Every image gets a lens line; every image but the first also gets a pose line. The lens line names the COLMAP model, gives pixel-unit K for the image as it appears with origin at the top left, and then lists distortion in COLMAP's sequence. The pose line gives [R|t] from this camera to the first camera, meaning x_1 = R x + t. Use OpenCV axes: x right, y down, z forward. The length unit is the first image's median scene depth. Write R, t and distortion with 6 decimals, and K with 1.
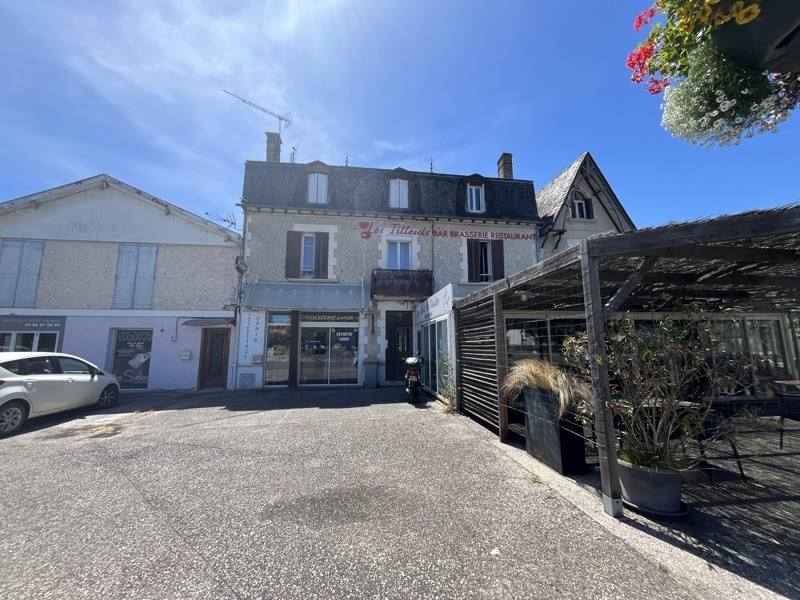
lens RADIAL K [[322.6, 0, 399.2], [0, 322.6, 300.0], [0, 0, 1]] dist [-0.004341, 0.000185]
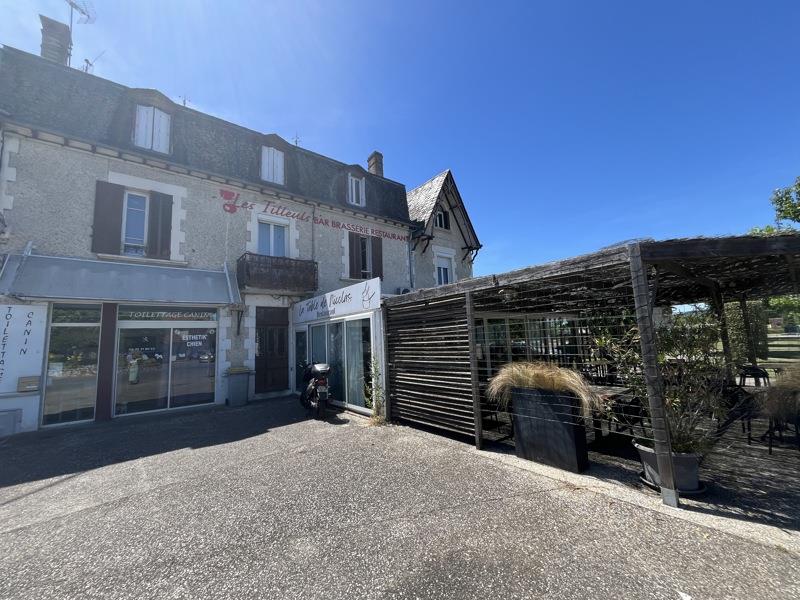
lens RADIAL K [[322.6, 0, 400.3], [0, 322.6, 300.0], [0, 0, 1]] dist [-0.004341, 0.000185]
pose [[0.855029, 0.031772, 0.517605, -0.158086], [-0.035533, 0.999365, -0.002647, 0.006615], [-0.517361, -0.016129, 0.855615, 0.134383]]
